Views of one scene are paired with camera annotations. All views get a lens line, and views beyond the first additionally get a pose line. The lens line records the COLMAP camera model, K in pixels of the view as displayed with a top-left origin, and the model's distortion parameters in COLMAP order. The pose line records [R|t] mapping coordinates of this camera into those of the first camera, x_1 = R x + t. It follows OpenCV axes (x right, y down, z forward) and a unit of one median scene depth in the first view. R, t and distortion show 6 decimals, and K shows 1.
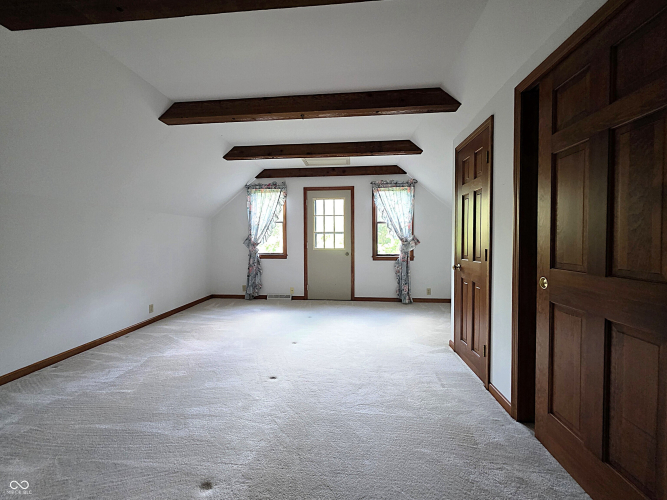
lens RADIAL K [[275.0, 0, 332.5], [0, 275.0, 248.2], [0, 0, 1]] dist [0.000822, -0.000137]
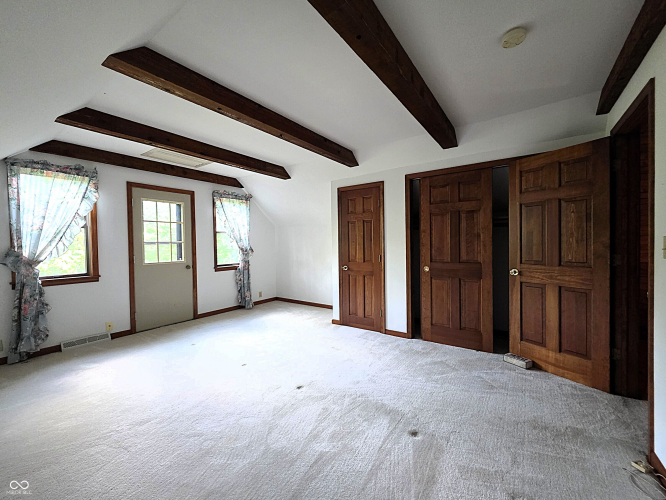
lens RADIAL K [[274.6, 0, 332.0], [0, 274.6, 248.2], [0, 0, 1]] dist [0.000822, -0.000137]
pose [[0.501860, -0.018393, 0.864753, -0.473721], [0.037538, 0.999295, -0.000531, -0.021730], [-0.864134, 0.032727, 0.502197, 0.162942]]
